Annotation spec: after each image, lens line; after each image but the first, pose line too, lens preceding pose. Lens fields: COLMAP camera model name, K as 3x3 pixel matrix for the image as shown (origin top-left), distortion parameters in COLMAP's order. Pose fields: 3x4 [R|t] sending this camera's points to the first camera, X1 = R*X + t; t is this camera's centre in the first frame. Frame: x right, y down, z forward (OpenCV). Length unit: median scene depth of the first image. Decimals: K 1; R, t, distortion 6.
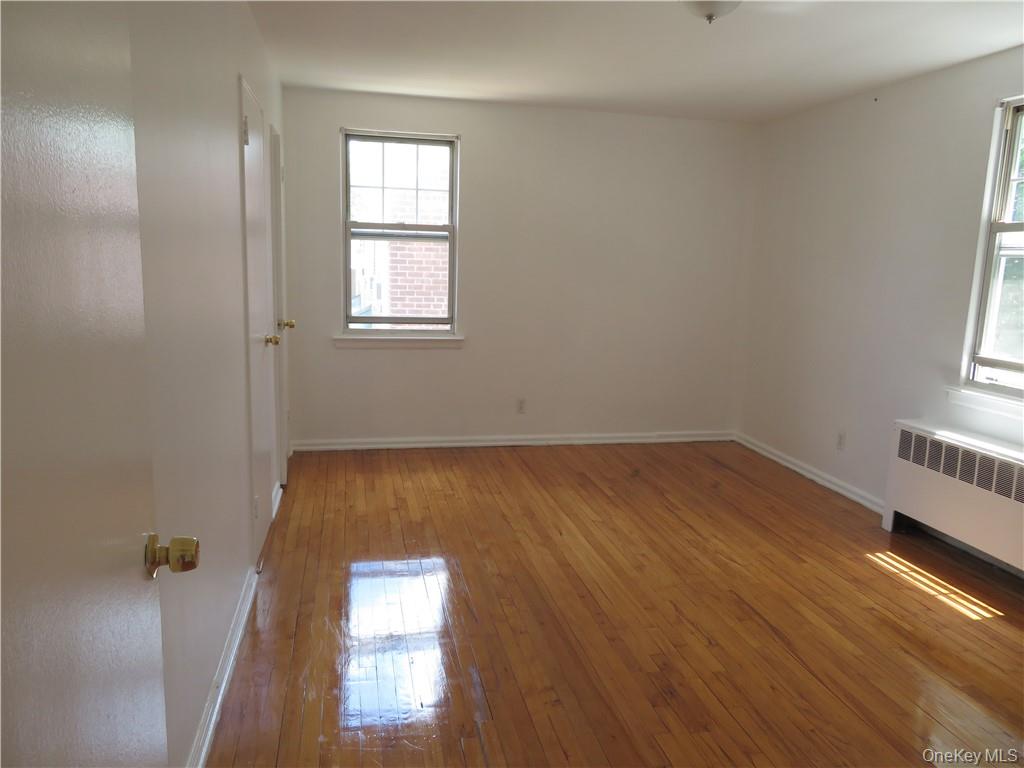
lens RADIAL K [[727.9, 0, 512.0], [0, 727.9, 384.0], [0, 0, 1]] dist [-0.011426, 0.002485]
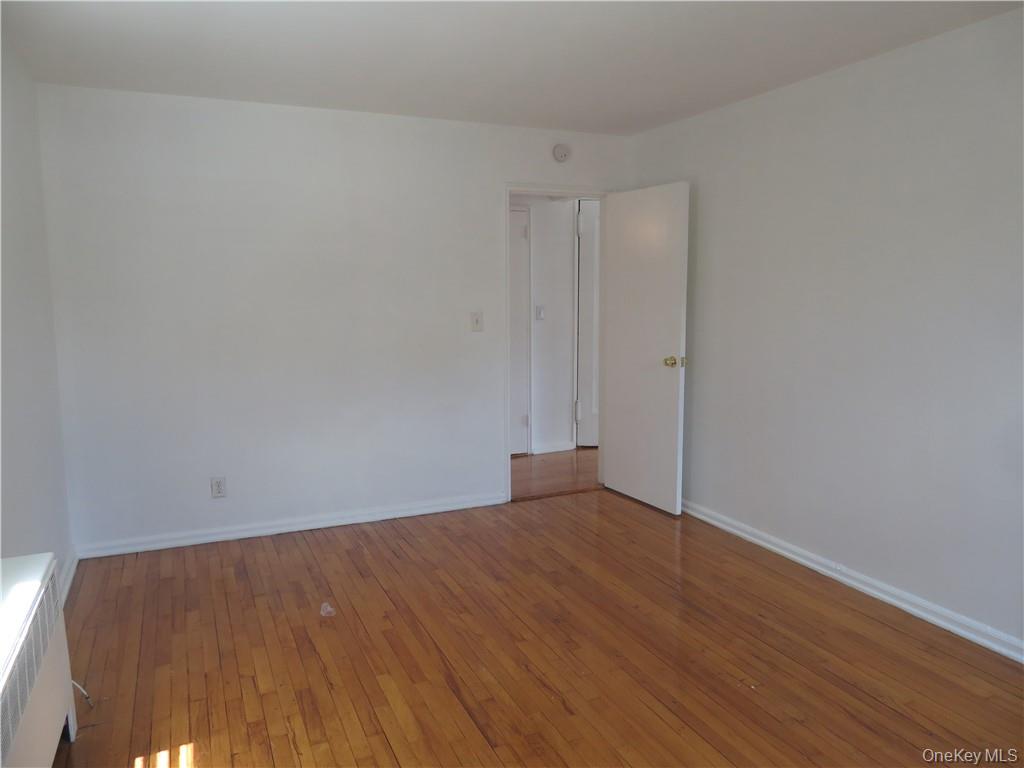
lens RADIAL K [[727.9, 0, 512.0], [0, 727.9, 384.0], [0, 0, 1]] dist [-0.011426, 0.002485]
pose [[-0.976999, 0.010555, -0.212981, 0.355575], [-0.052709, 0.955830, 0.289156, -0.218767], [0.206626, 0.293731, -0.933289, 1.287041]]
